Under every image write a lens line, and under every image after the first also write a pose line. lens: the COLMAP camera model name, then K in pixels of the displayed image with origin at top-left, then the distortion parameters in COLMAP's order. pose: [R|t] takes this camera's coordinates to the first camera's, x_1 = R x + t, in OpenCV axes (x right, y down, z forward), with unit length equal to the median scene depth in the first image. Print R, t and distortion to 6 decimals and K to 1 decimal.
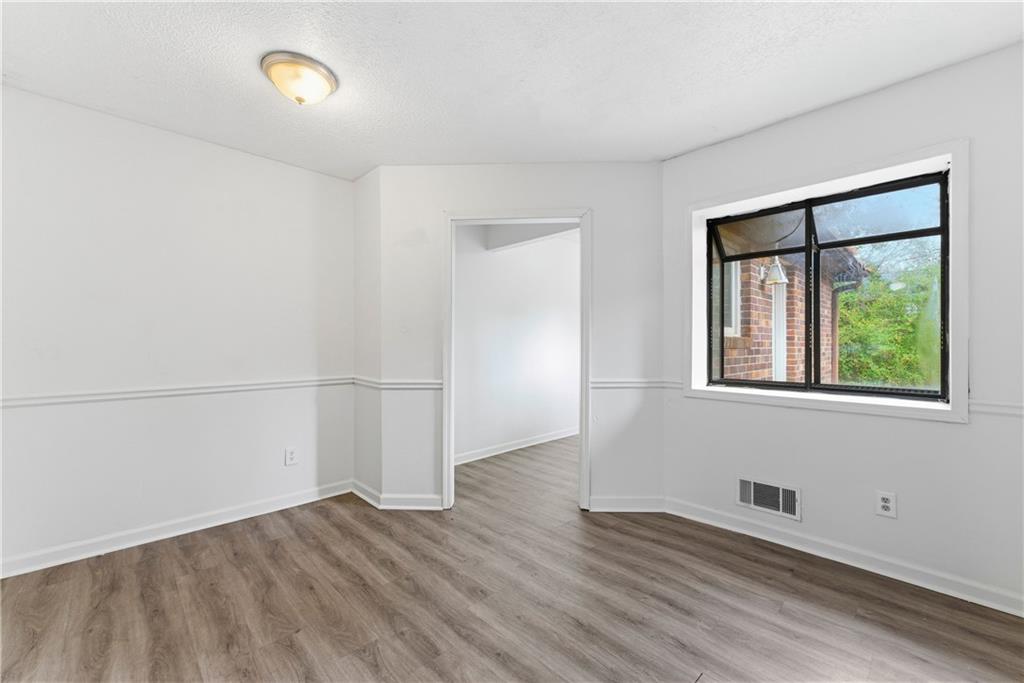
lens RADIAL K [[416.4, 0, 514.7], [0, 416.4, 340.9], [0, 0, 1]] dist [-0.001925, 0.000438]
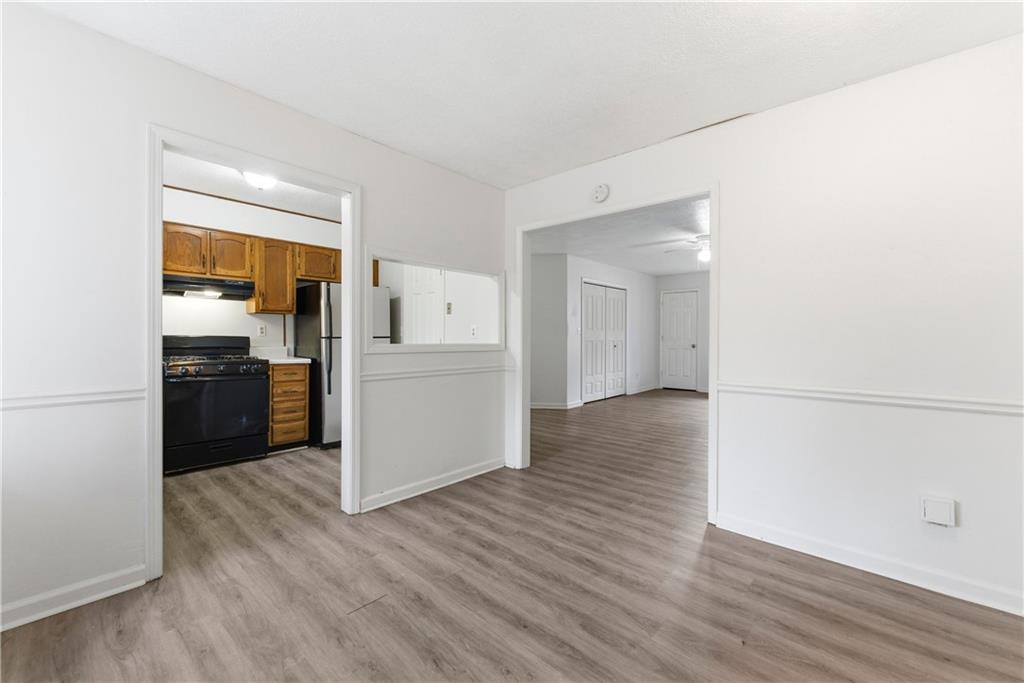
lens RADIAL K [[416.4, 0, 515.4], [0, 416.4, 338.1], [0, 0, 1]] dist [-0.001925, 0.000438]
pose [[-0.997292, -0.005552, -0.073336, 0.049843], [-0.006177, 0.999946, 0.008299, 0.007741], [0.073286, 0.008730, -0.997273, 1.516756]]
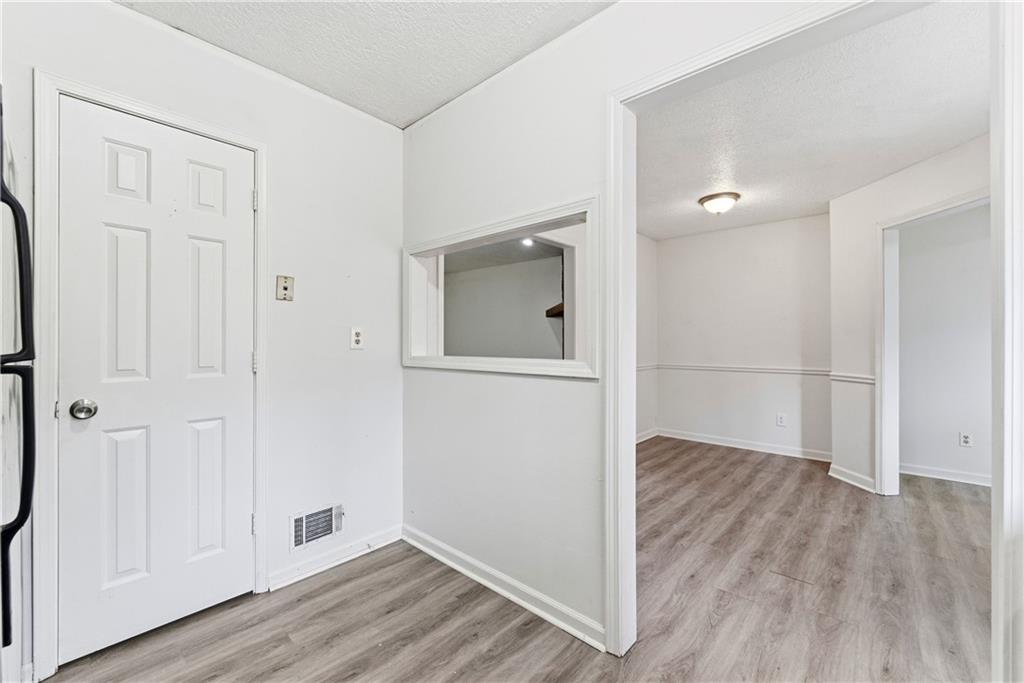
lens RADIAL K [[416.4, 0, 515.9], [0, 416.4, 340.6], [0, 0, 1]] dist [-0.001925, 0.000438]
pose [[0.070456, -0.003910, -0.997507, 1.204829], [-0.000744, 0.999992, -0.003972, 0.006152], [0.997515, 0.001022, 0.070452, -0.045097]]
